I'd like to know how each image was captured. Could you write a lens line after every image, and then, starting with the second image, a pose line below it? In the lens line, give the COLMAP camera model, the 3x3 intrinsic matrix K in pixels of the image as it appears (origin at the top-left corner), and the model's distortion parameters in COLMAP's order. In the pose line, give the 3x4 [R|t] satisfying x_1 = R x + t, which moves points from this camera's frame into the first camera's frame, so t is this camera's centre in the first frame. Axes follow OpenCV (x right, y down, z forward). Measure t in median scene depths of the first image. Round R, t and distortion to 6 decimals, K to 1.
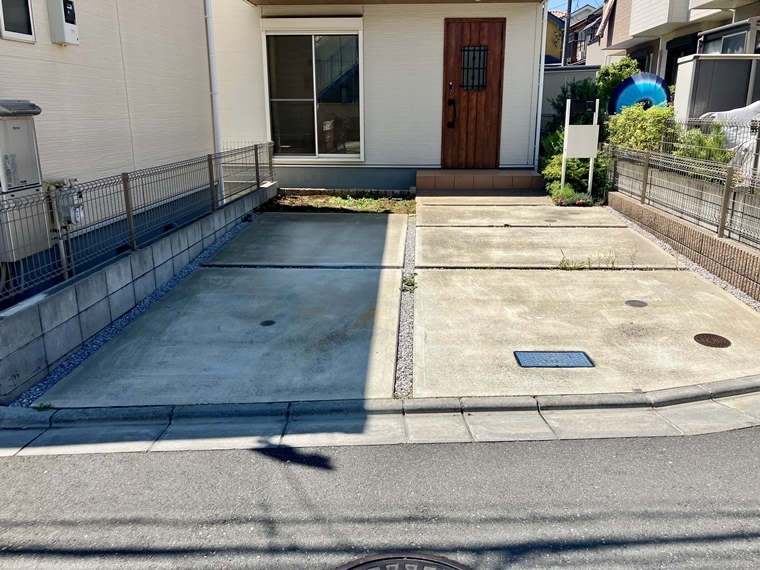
lens RADIAL K [[625.6, 0, 387.0], [0, 625.6, 280.9], [0, 0, 1]] dist [0.014557, -0.028908]
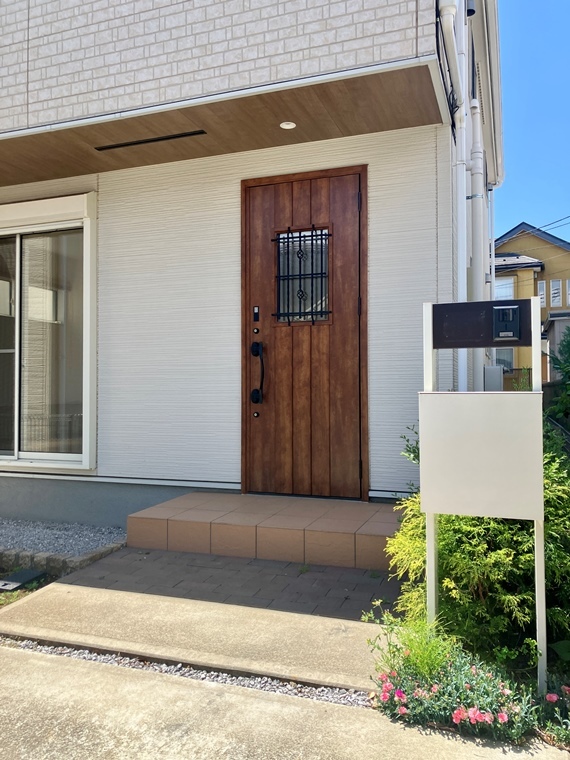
lens RADIAL K [[625.6, 0, 284.0], [0, 625.6, 373.1], [0, 0, 1]] dist [0.014557, -0.028908]
pose [[0.957974, -0.010401, -0.286666, 0.254016], [-0.070811, 0.959841, -0.271460, -0.147642], [0.277978, 0.280351, 0.918766, 0.599042]]
